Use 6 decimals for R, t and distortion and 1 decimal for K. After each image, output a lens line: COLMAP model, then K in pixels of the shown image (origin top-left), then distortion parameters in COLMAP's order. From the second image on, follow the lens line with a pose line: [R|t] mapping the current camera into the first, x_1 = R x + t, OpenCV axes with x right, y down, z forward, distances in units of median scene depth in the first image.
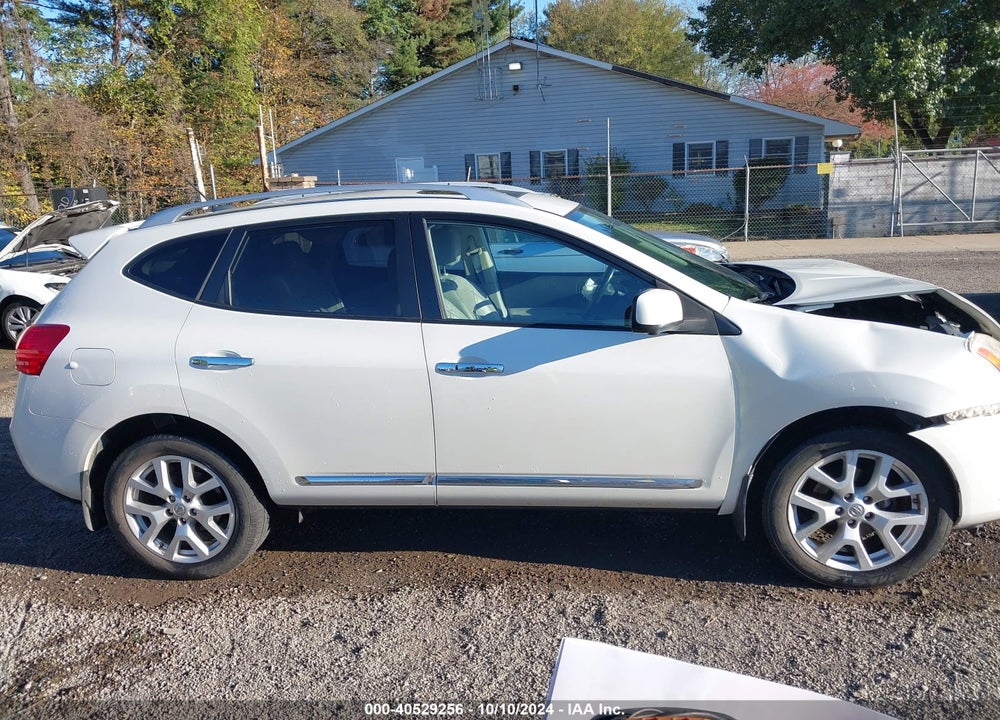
lens RADIAL K [[775.6, 0, 502.9], [0, 775.6, 365.4], [0, 0, 1]] dist [0.013151, -0.015365]
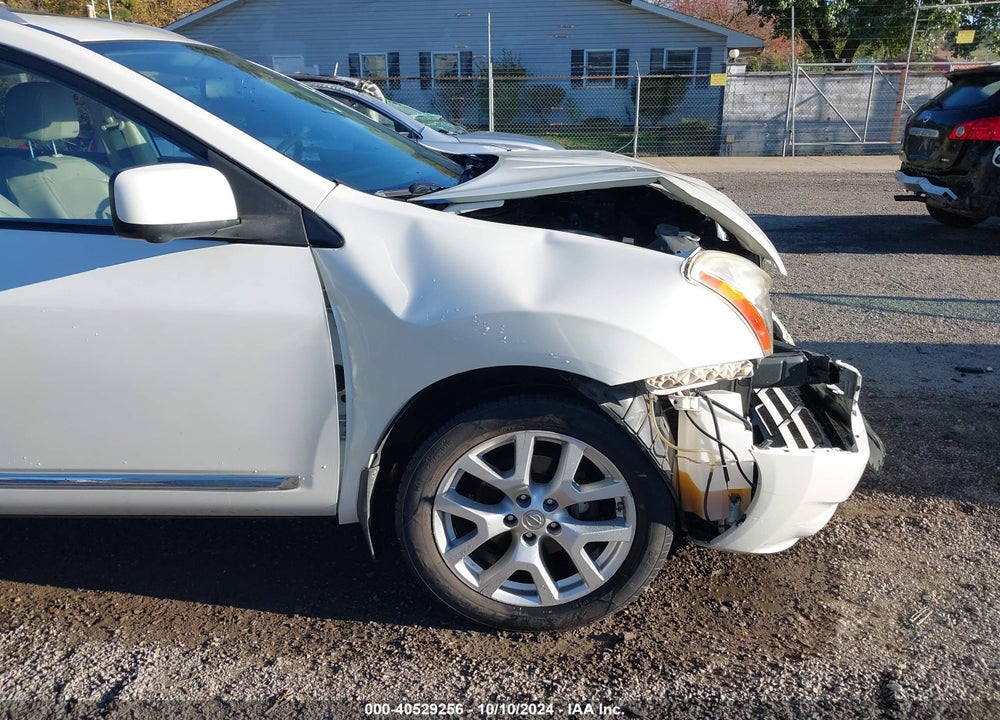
lens RADIAL K [[775.6, 0, 496.7], [0, 775.6, 373.4], [0, 0, 1]] dist [0.013151, -0.015365]
pose [[0.995235, 0.003086, 0.097461, 0.338413], [-0.013942, 0.993734, 0.110899, -0.008901], [-0.096508, -0.111730, 0.989041, 0.344723]]
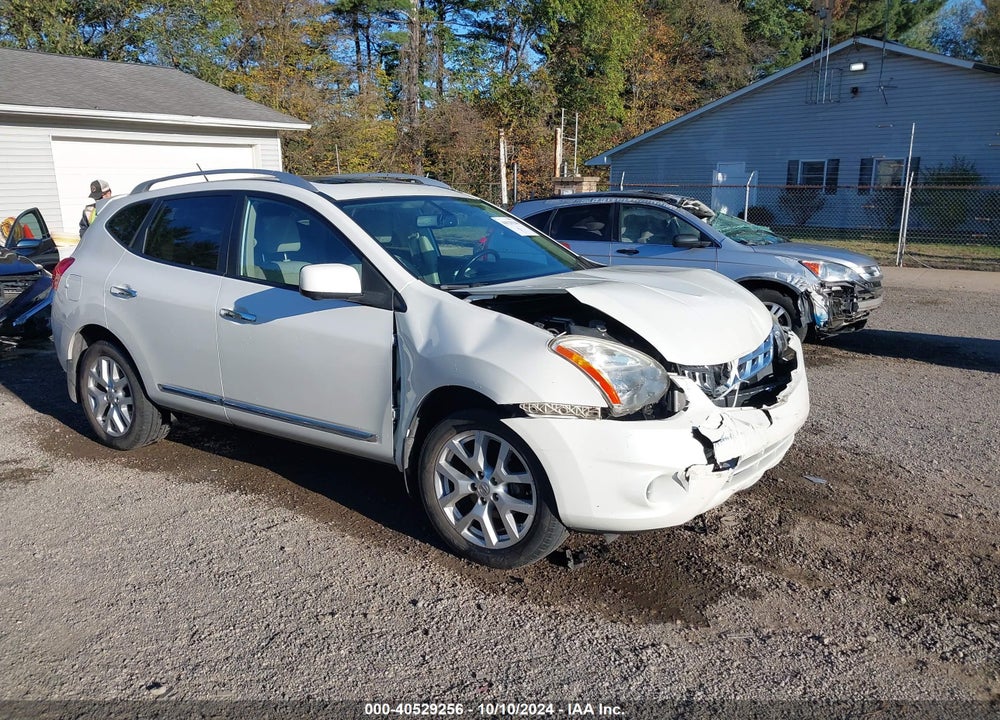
lens RADIAL K [[775.6, 0, 504.0], [0, 775.6, 361.0], [0, 0, 1]] dist [0.013151, -0.015365]
pose [[0.890217, 0.141805, -0.432903, 0.860594], [-0.145950, 0.989005, 0.023835, -0.015375], [0.431523, 0.041964, 0.901125, 0.043169]]
